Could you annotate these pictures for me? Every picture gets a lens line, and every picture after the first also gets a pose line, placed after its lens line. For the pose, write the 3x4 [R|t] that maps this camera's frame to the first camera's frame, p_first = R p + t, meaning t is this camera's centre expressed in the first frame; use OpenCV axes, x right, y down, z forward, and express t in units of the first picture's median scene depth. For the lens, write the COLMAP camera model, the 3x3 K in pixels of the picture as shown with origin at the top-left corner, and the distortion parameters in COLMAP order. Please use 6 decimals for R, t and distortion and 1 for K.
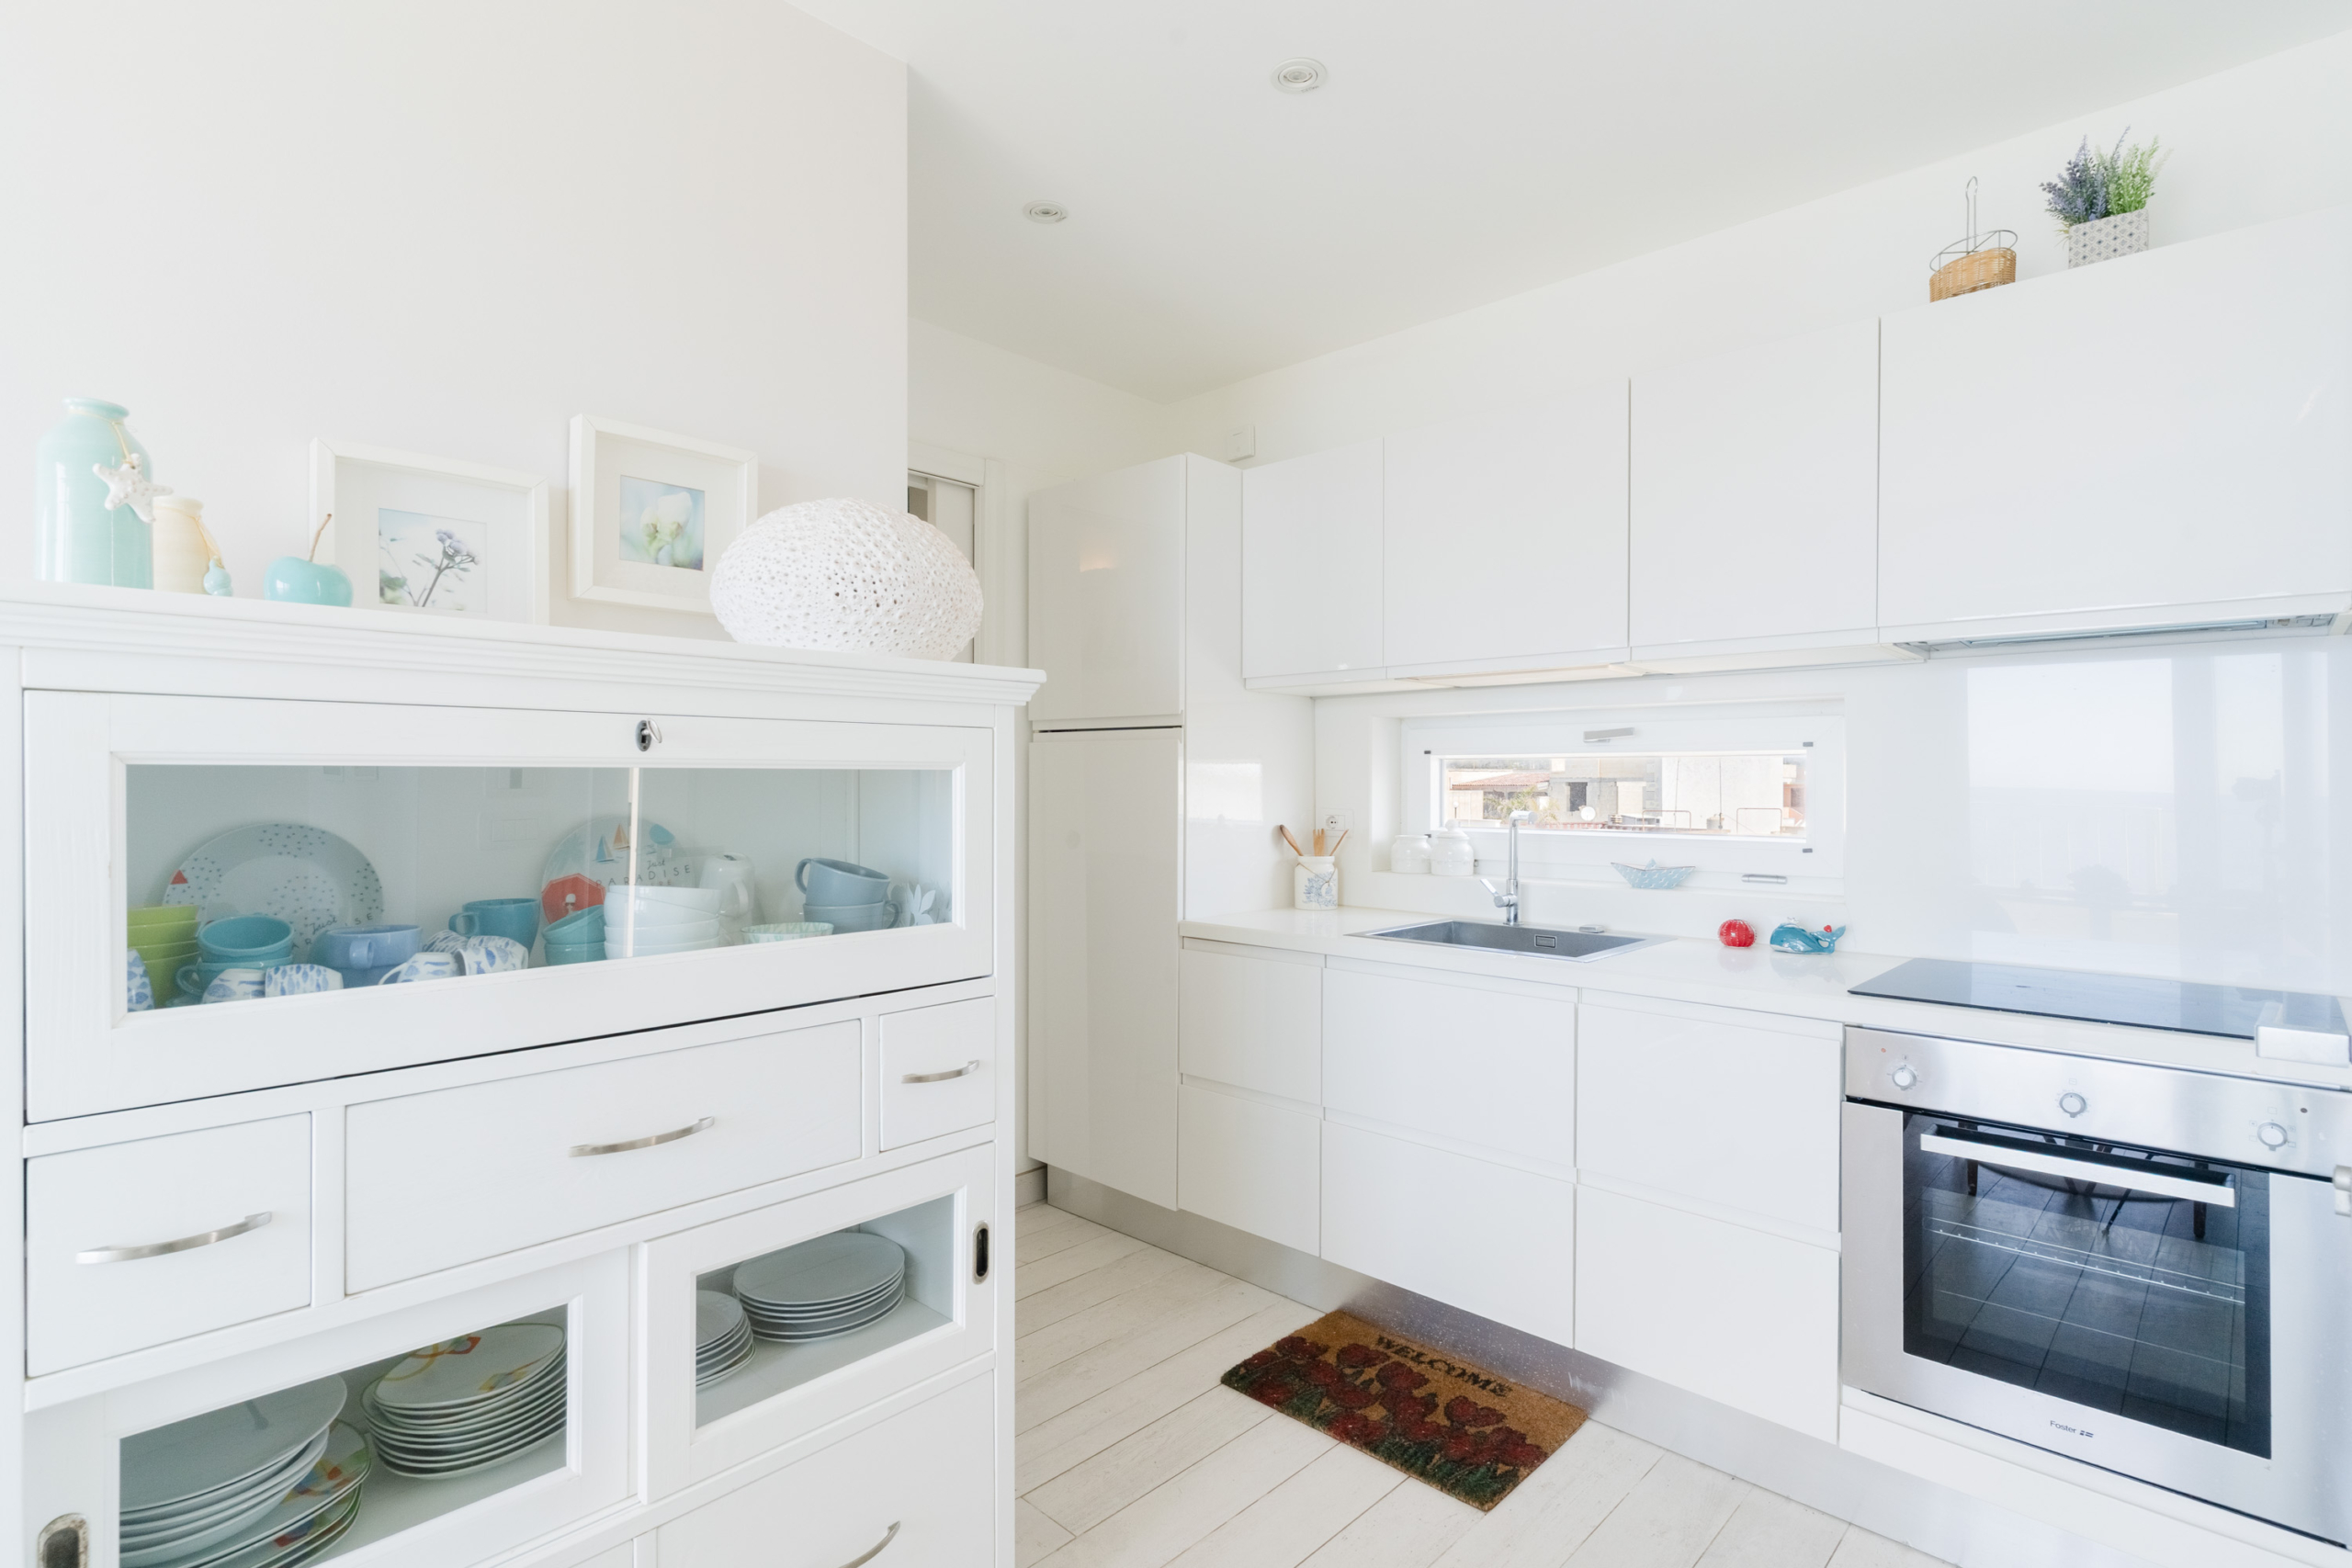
lens RADIAL K [[1143.6, 0, 1176.0], [0, 1143.6, 784.0], [0, 0, 1]] dist [-0.001922, -0.000456]
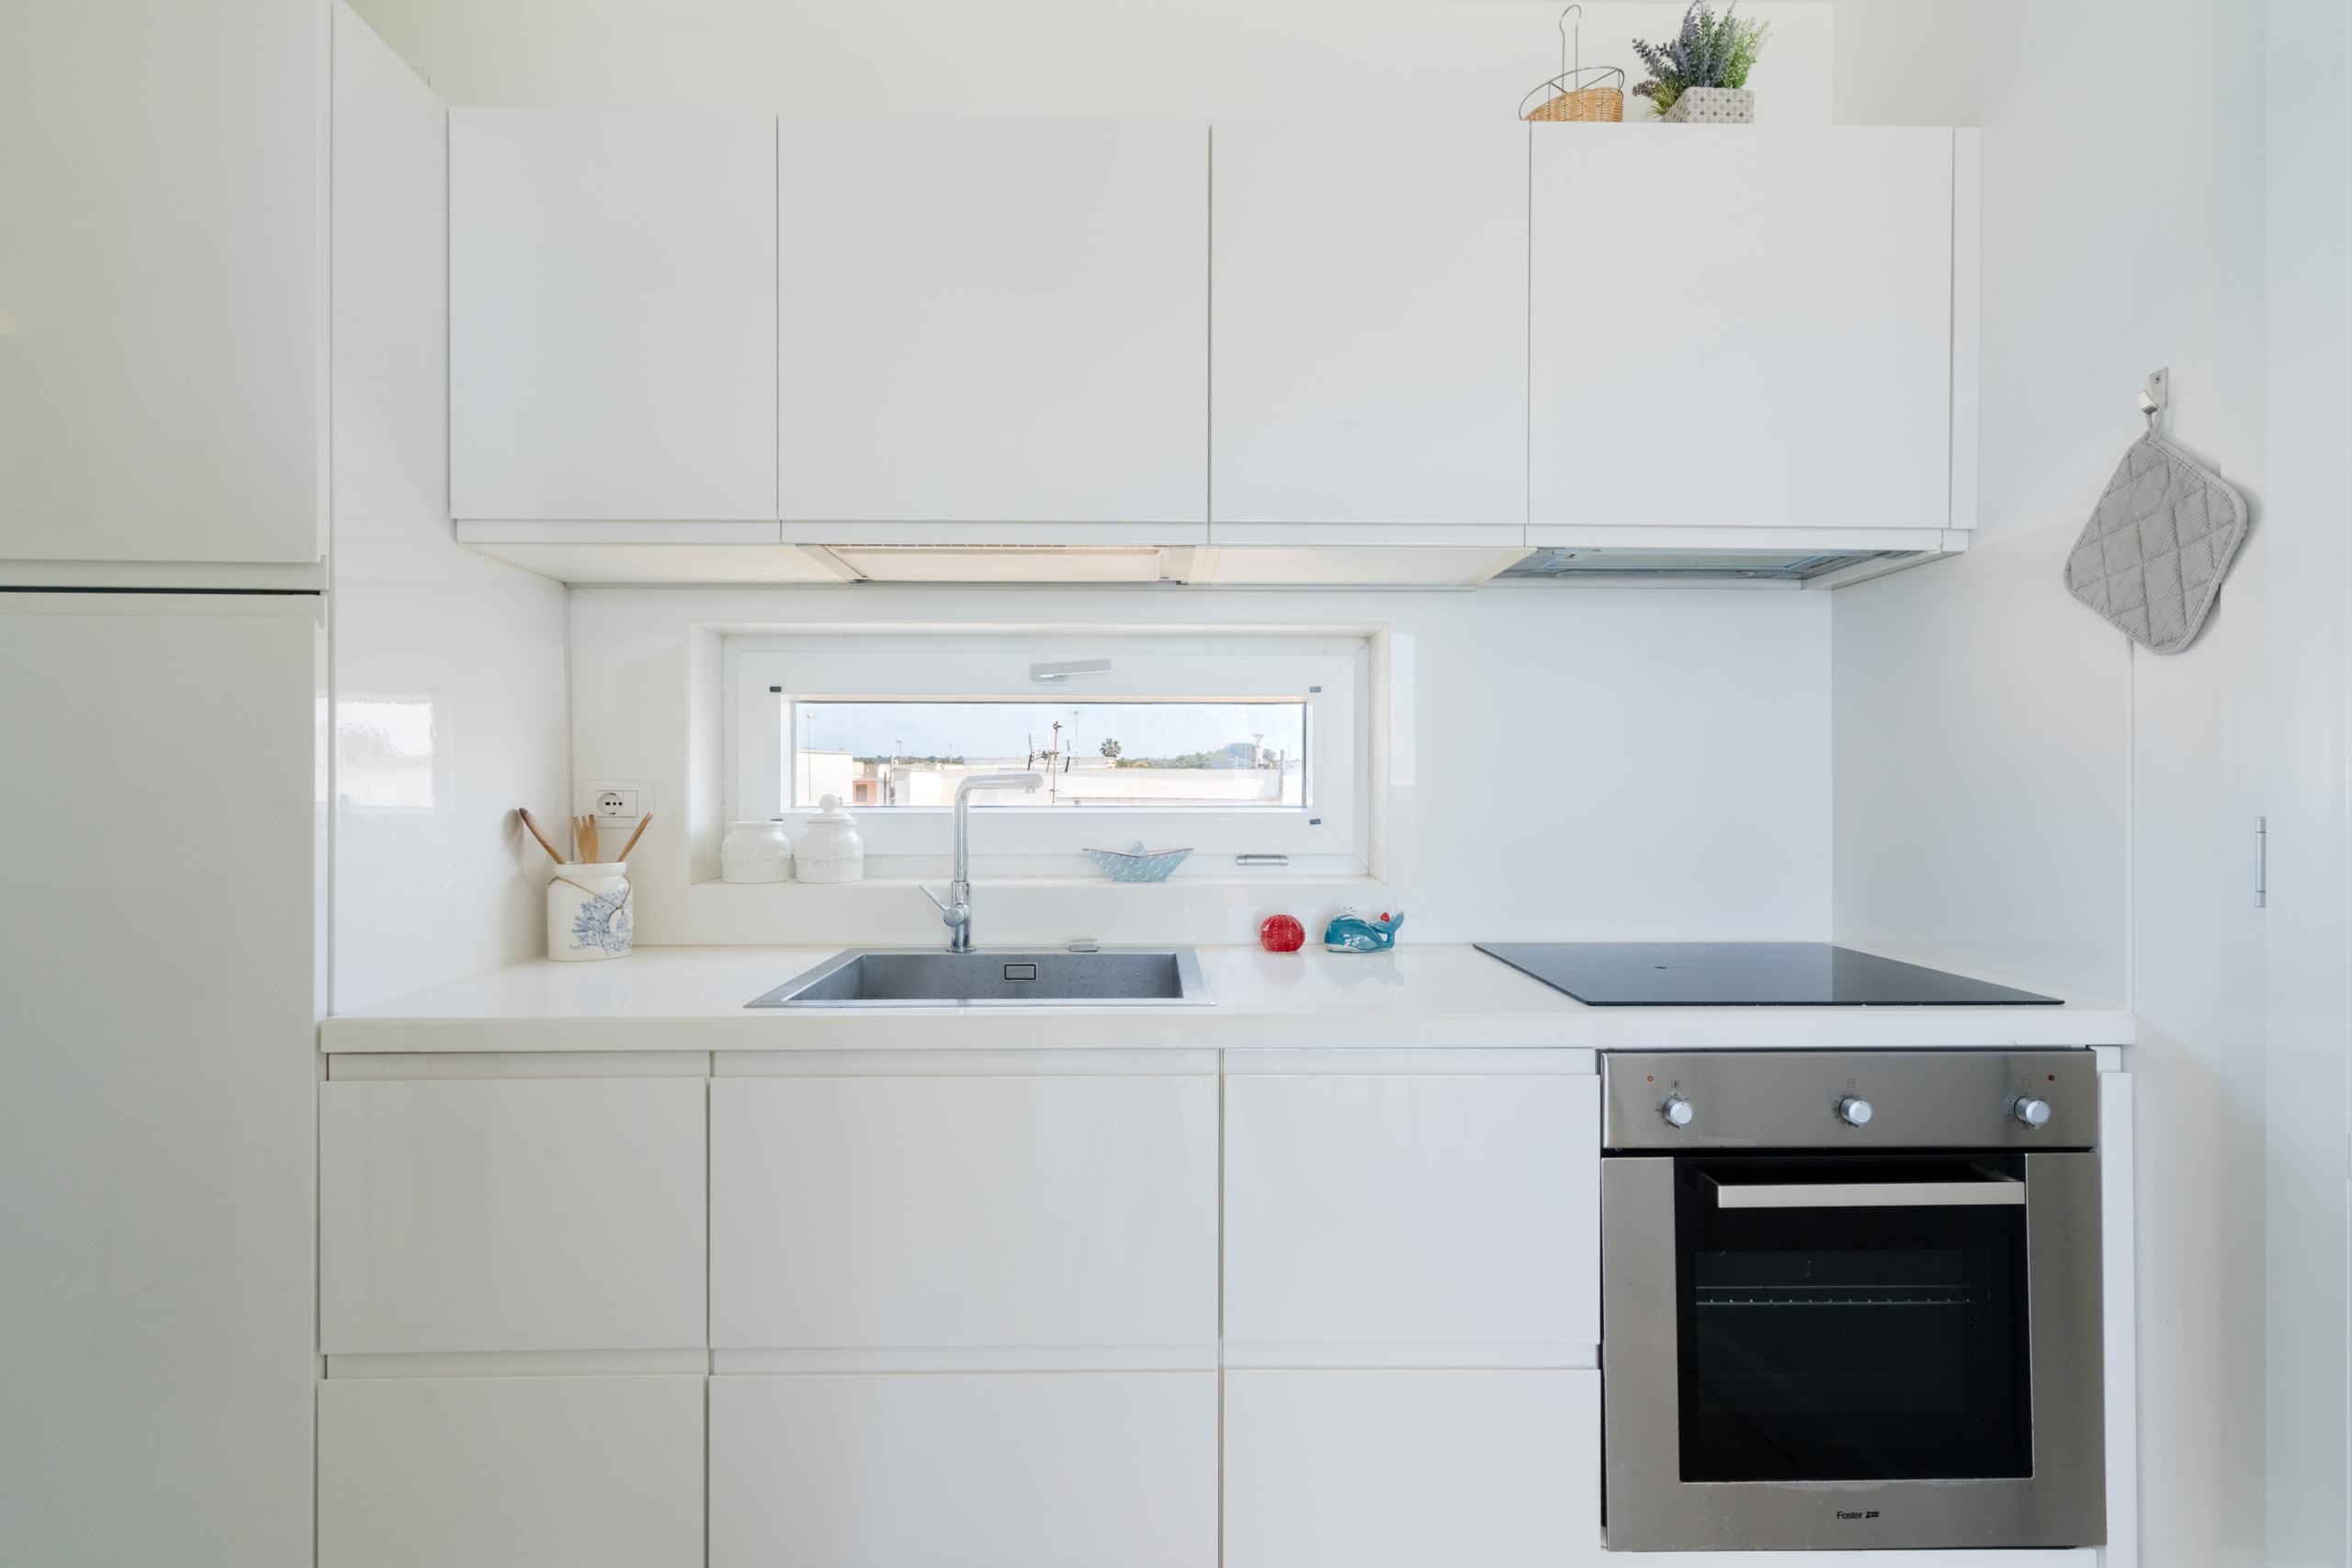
lens RADIAL K [[1143.6, 0, 1176.0], [0, 1143.6, 784.0], [0, 0, 1]] dist [-0.001922, -0.000456]
pose [[0.713392, -0.003294, 0.700757, -0.070996], [0.002709, 0.999994, 0.001943, 0.026352], [-0.700760, 0.000512, 0.713397, 0.437644]]
